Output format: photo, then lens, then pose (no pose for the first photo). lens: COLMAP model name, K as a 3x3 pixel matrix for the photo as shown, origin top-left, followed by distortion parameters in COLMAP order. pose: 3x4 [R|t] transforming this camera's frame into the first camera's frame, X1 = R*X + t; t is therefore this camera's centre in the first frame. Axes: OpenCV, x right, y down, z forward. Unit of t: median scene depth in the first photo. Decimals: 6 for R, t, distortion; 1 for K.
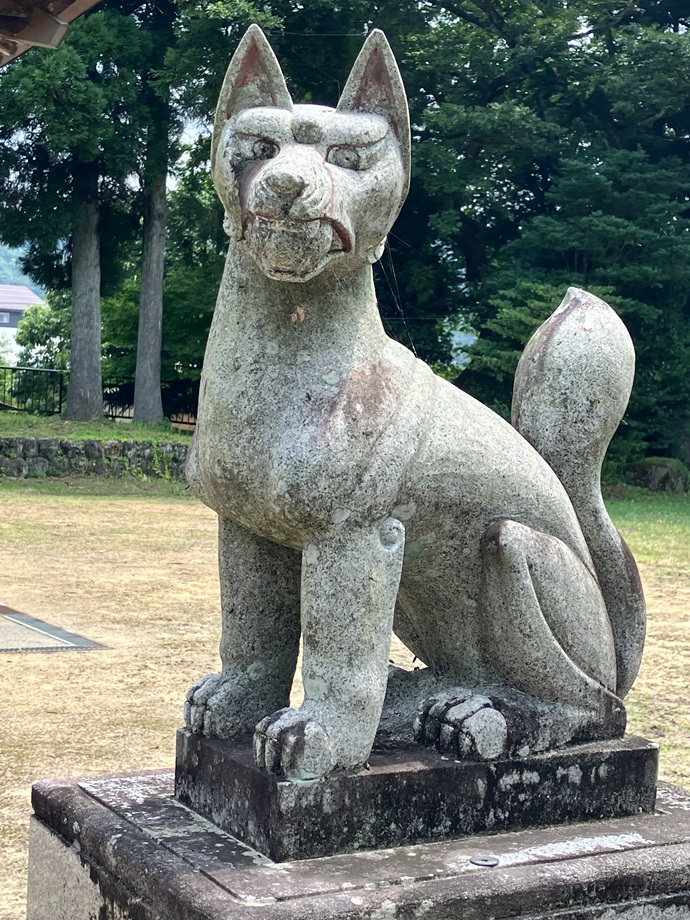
lens RADIAL K [[1520.1, 0, 345.7], [0, 1520.1, 460.2], [0, 0, 1]] dist [0.080141, 0.000000]
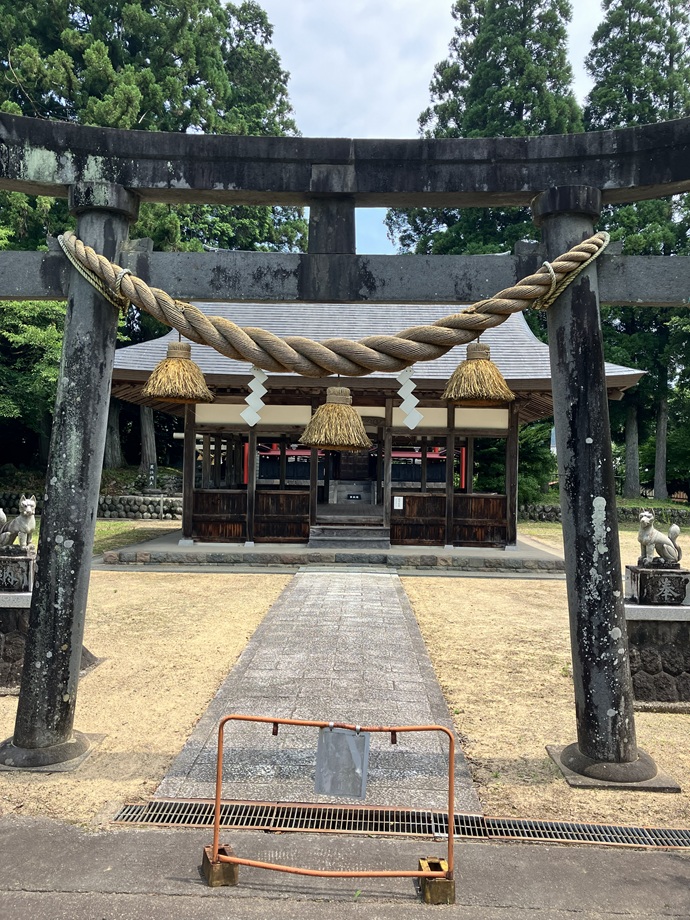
lens RADIAL K [[753.1, 0, 346.9], [0, 753.1, 458.7], [0, 0, 1]] dist [-0.011618, -0.002443]
pose [[0.861245, -0.027956, -0.507420, 0.041977], [-0.004690, 0.998006, -0.062944, -0.010906], [0.508168, 0.056590, 0.859397, -0.235879]]
